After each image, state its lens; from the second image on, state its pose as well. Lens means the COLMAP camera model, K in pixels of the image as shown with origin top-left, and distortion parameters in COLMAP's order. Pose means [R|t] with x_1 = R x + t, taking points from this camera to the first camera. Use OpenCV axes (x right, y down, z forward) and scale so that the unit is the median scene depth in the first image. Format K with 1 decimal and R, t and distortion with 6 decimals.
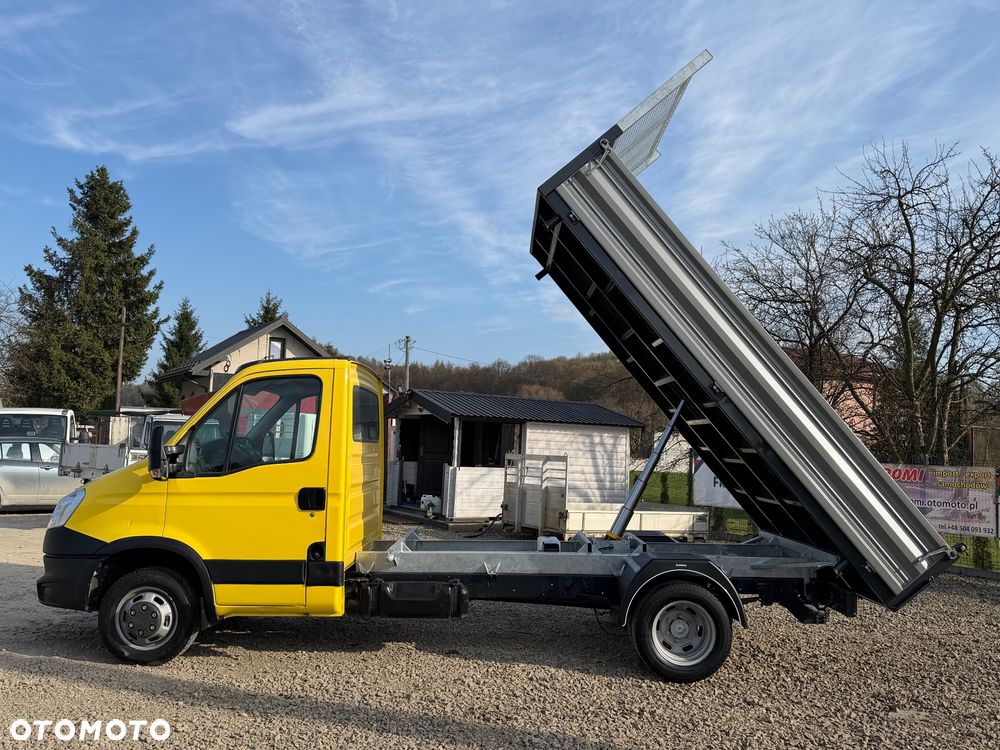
lens RADIAL K [[867.2, 0, 488.3], [0, 867.2, 378.6], [0, 0, 1]] dist [0.002843, 0.001218]
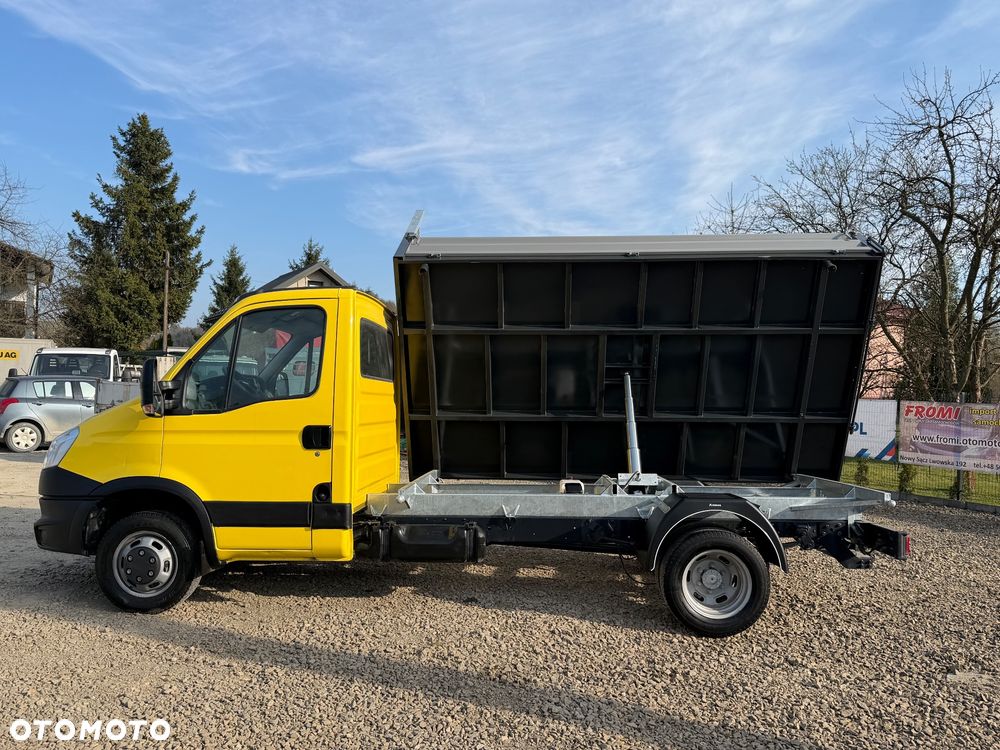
lens RADIAL K [[815.1, 0, 493.9], [0, 815.1, 375.5], [0, 0, 1]] dist [0.006547, -0.008831]
pose [[0.999484, -0.000790, -0.032096, 0.010755], [0.002918, 0.997795, 0.066302, 0.010056], [0.031973, -0.066361, 0.997283, 0.108916]]
